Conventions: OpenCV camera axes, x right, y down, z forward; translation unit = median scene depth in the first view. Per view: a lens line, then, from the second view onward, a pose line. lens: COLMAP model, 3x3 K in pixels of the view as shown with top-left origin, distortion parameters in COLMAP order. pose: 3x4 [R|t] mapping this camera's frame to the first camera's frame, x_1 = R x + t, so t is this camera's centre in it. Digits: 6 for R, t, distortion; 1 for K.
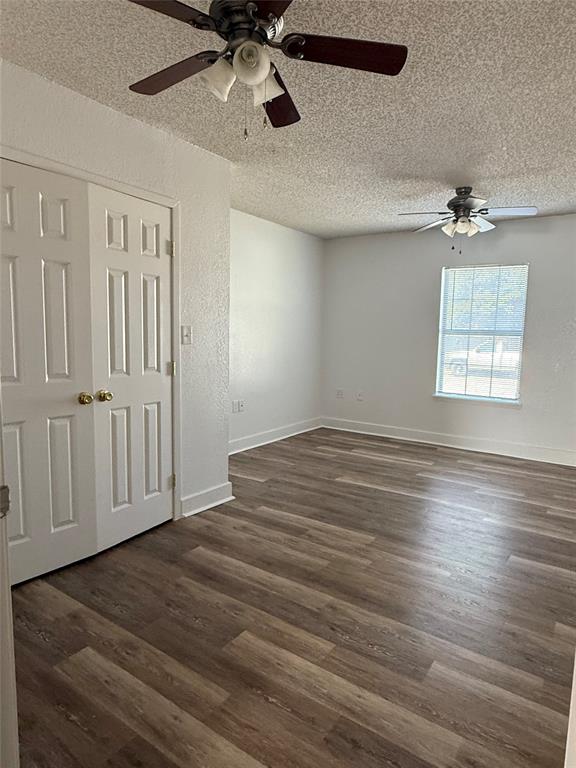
lens RADIAL K [[469.9, 0, 285.1], [0, 469.9, 383.8], [0, 0, 1]] dist [-0.001426, 0.001552]
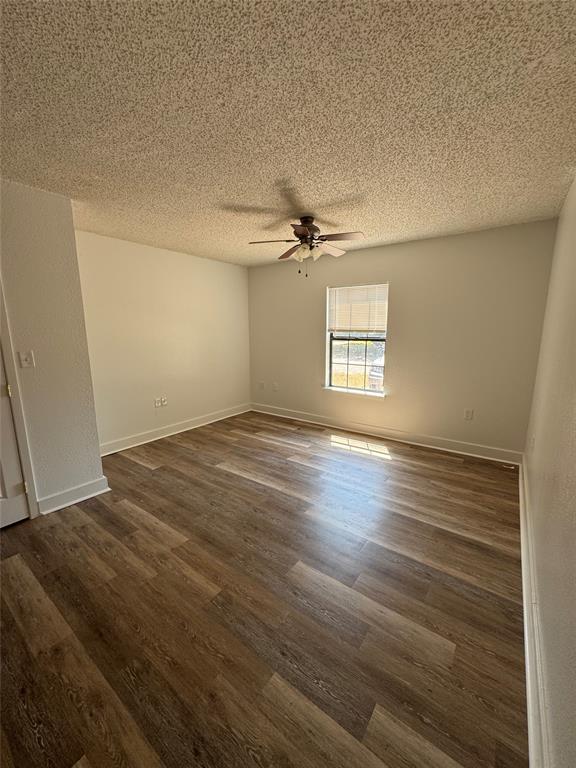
lens RADIAL K [[306.5, 0, 289.3], [0, 306.5, 383.0], [0, 0, 1]] dist [-0.001913, 0.000385]
pose [[0.999476, -0.018432, -0.026614, 0.434003], [0.020084, 0.997799, 0.063204, -0.080022], [0.025390, -0.063706, 0.997646, 0.286744]]
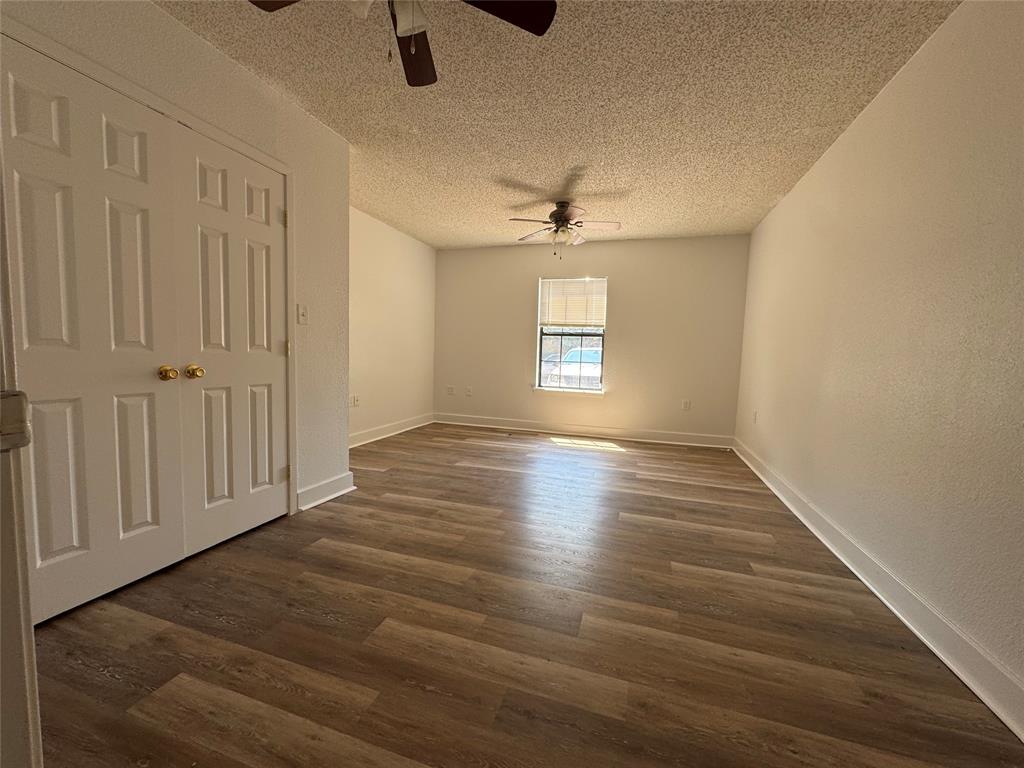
lens RADIAL K [[408.7, 0, 510.9], [0, 408.7, 383.7], [0, 0, 1]] dist [-0.001913, 0.000385]
pose [[0.956320, -0.013209, 0.292023, -0.052212], [0.021355, 0.999466, -0.024727, 0.063644], [-0.291540, 0.029883, 0.956092, 0.105576]]
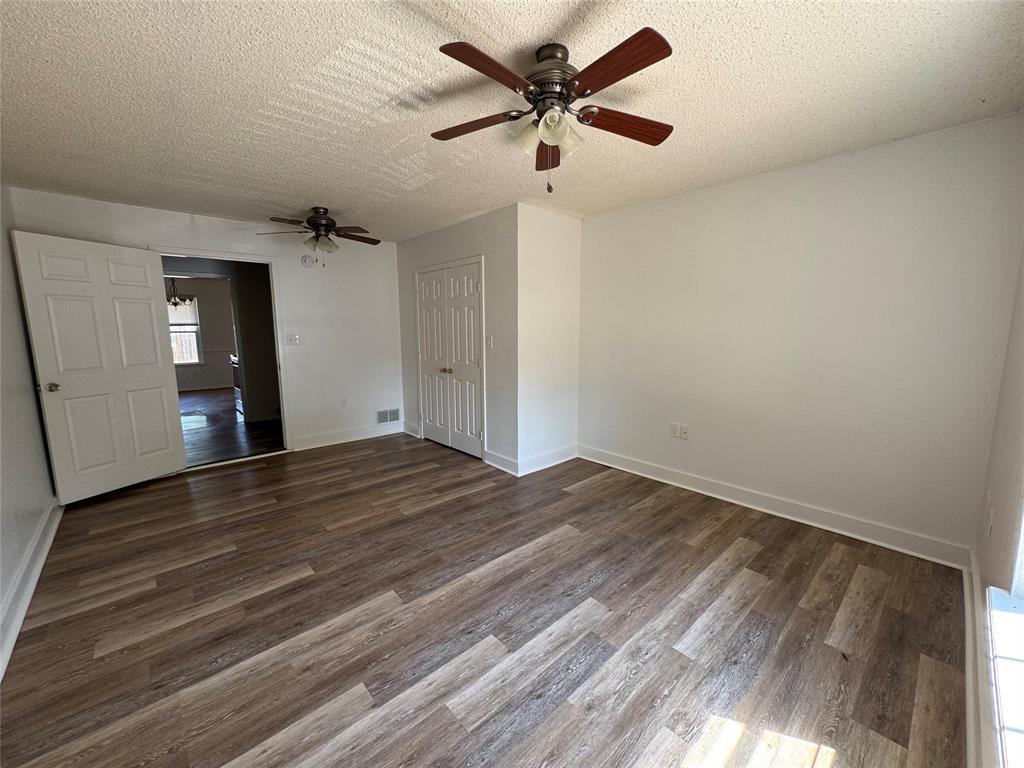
lens RADIAL K [[408.7, 0, 510.9], [0, 408.7, 383.7], [0, 0, 1]] dist [-0.001913, 0.000385]
pose [[-0.221815, 0.115394, -0.968237, 1.039514], [-0.111250, 0.983494, 0.142699, -0.166215], [0.968722, 0.139369, -0.205316, 1.350850]]
